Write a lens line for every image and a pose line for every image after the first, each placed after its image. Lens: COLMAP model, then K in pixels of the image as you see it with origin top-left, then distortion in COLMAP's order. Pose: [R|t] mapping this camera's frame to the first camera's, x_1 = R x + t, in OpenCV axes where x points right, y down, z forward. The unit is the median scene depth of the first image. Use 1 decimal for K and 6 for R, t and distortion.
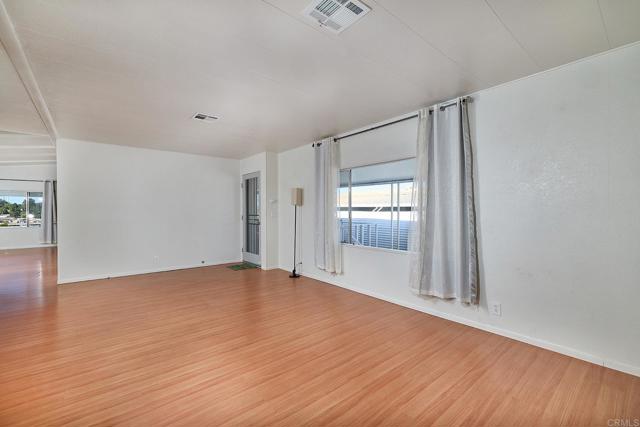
lens RADIAL K [[273.6, 0, 322.2], [0, 273.6, 212.0], [0, 0, 1]] dist [-0.000204, 0.000048]
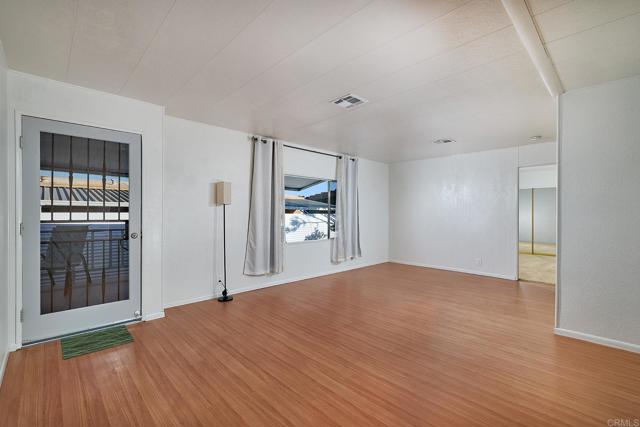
lens RADIAL K [[273.6, 0, 322.2], [0, 273.6, 212.0], [0, 0, 1]] dist [-0.000204, 0.000048]
pose [[-0.050872, -0.002059, 0.998703, -0.860125], [-0.006986, 0.999974, 0.001706, -0.007255], [-0.998681, -0.006890, -0.050885, 0.773347]]
